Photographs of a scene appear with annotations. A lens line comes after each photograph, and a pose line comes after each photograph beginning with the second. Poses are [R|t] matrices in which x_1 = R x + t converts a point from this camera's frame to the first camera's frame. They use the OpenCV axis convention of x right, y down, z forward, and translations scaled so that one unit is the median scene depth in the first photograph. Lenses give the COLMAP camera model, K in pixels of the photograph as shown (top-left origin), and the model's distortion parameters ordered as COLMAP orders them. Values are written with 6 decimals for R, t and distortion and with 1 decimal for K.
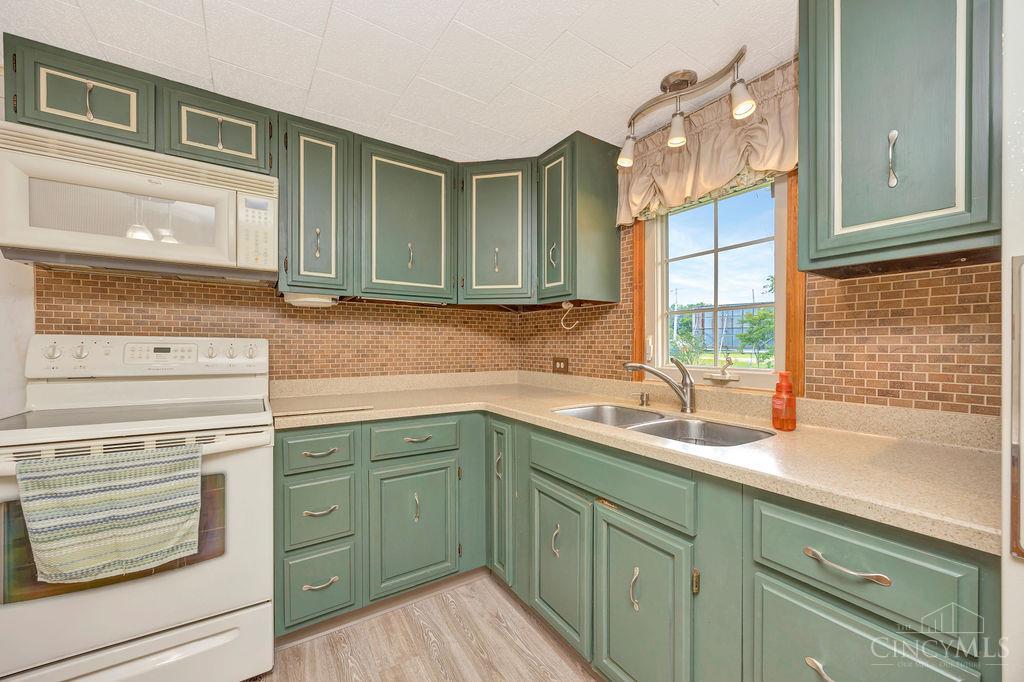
lens RADIAL K [[399.3, 0, 513.6], [0, 399.3, 347.9], [0, 0, 1]] dist [-0.002454, -0.000320]
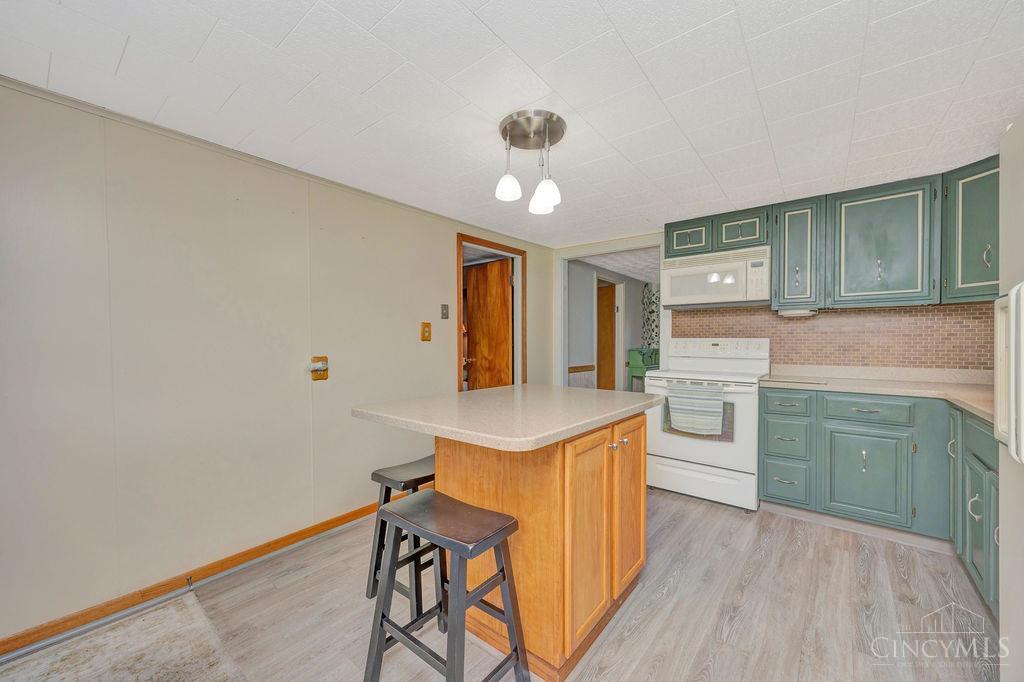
lens RADIAL K [[399.3, 0, 512.6], [0, 399.3, 345.5], [0, 0, 1]] dist [-0.002454, -0.000320]
pose [[0.295826, 0.001045, -0.955241, 0.759739], [-0.006961, 0.999975, -0.001062, 0.018985], [0.955217, 0.006963, 0.295826, -0.596958]]
